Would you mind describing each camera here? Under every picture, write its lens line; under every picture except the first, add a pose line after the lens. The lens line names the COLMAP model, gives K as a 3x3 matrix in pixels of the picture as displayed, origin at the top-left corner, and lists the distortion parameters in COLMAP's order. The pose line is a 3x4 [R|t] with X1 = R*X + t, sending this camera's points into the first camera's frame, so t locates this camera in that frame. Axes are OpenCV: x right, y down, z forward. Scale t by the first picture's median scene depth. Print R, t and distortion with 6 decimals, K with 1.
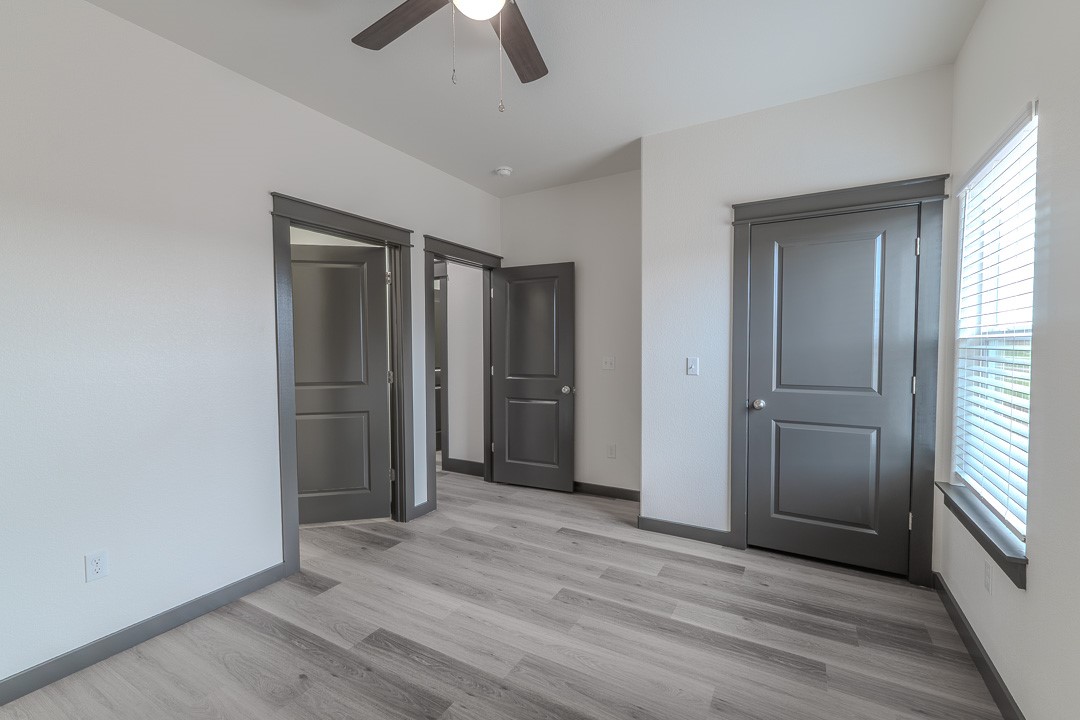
lens RADIAL K [[461.6, 0, 540.0], [0, 461.6, 360.0], [0, 0, 1]] dist [0.001907, 0.000243]
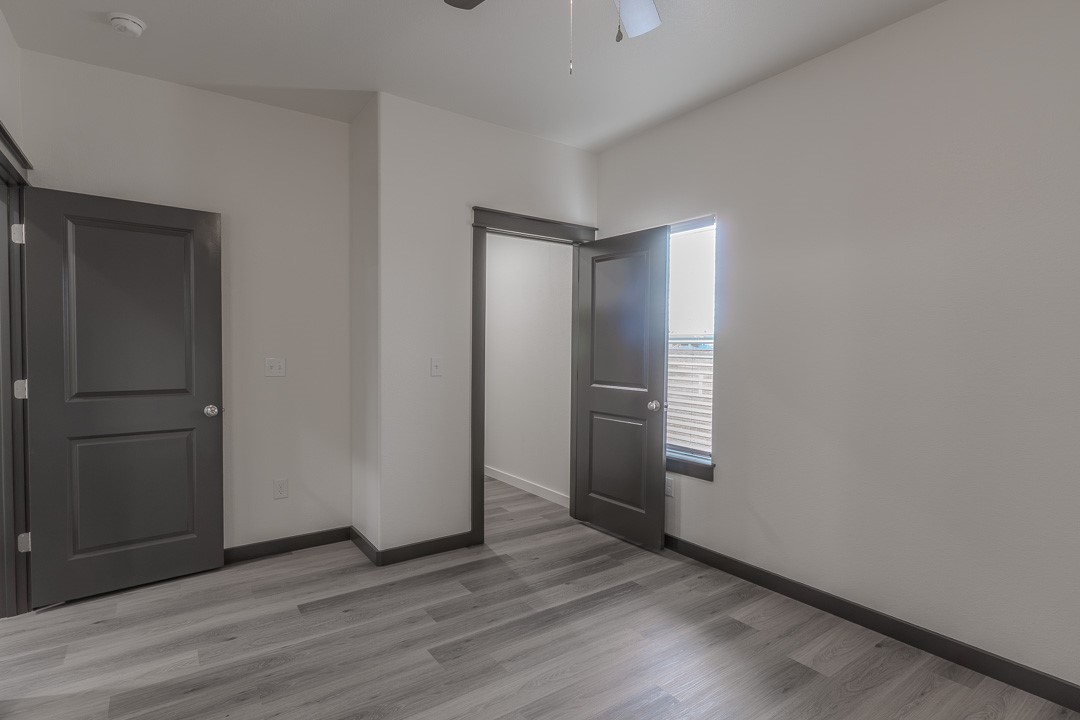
lens RADIAL K [[534.7, 0, 544.1], [0, 534.7, 363.1], [0, 0, 1]] dist [-0.001513, -0.000554]
pose [[0.416606, -0.009300, 0.909040, -0.702503], [0.020009, 0.999799, 0.001059, 0.011444], [-0.908867, 0.017748, 0.416708, 0.446238]]
